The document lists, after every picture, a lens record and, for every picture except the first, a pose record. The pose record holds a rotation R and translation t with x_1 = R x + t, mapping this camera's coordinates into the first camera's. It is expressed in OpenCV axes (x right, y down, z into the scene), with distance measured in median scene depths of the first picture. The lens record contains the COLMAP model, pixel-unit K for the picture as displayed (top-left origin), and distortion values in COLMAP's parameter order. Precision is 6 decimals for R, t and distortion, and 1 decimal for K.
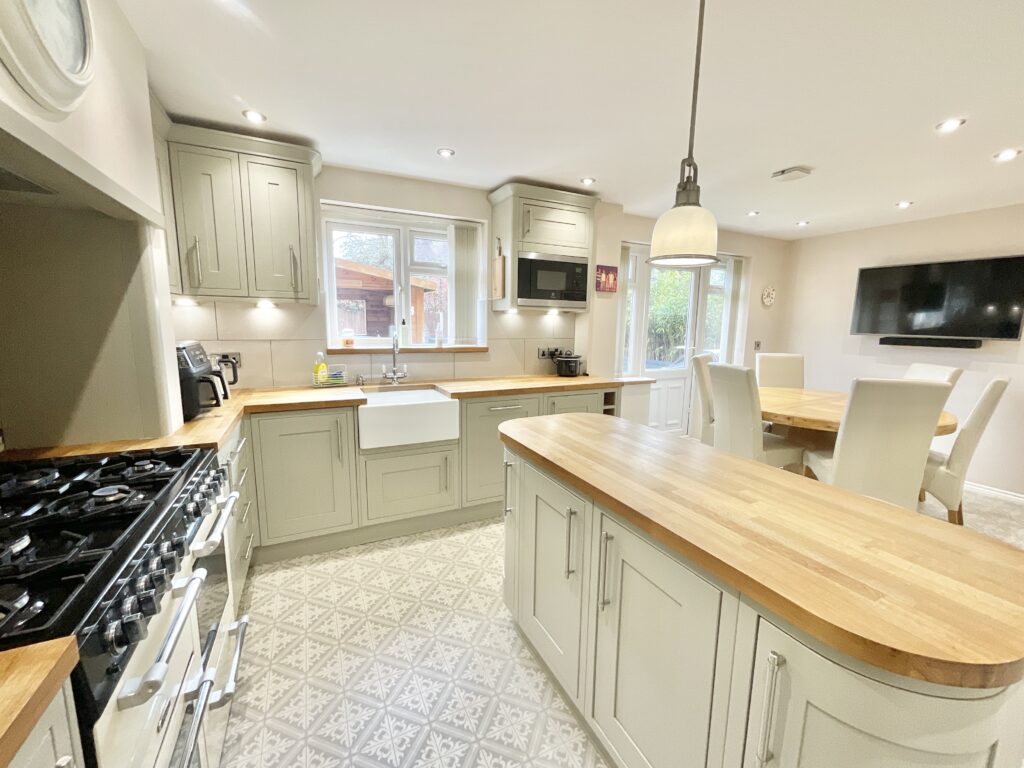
lens RADIAL K [[415.8, 0, 513.4], [0, 415.8, 382.7], [0, 0, 1]] dist [0.002729, -0.000598]
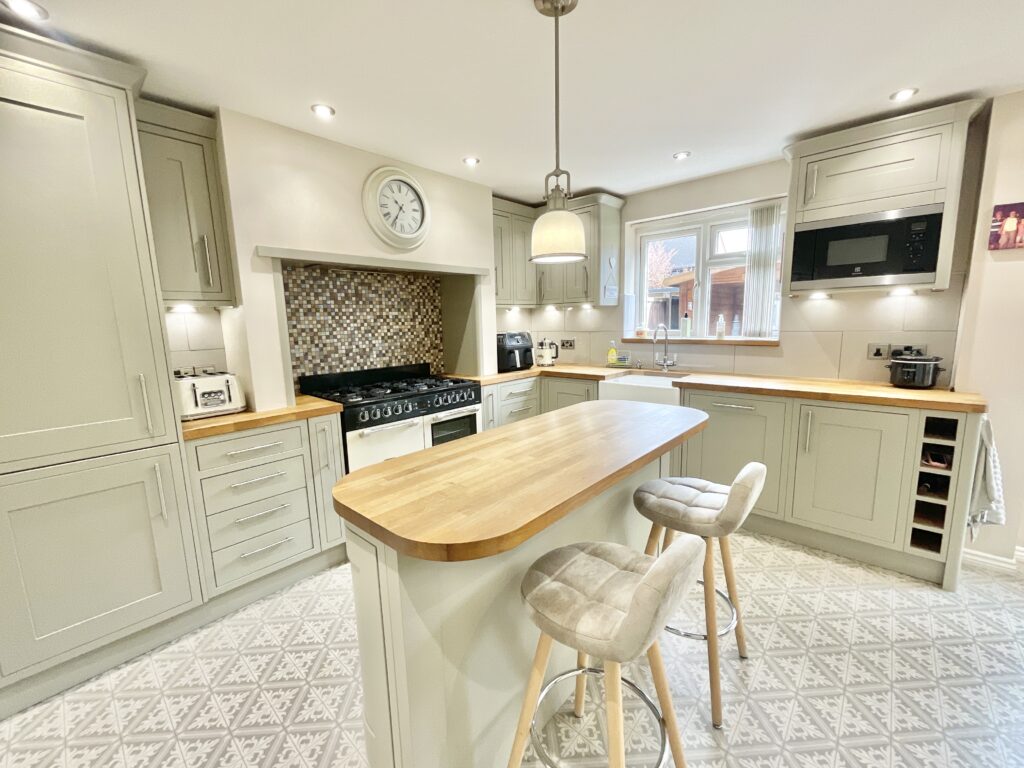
lens RADIAL K [[415.8, 0, 512.1], [0, 415.8, 384.2], [0, 0, 1]] dist [0.002729, -0.000598]
pose [[0.370152, 0.118408, -0.921394, 0.567310], [-0.106949, 0.990680, 0.084347, -0.011032], [0.922795, 0.067320, 0.379365, 0.180507]]
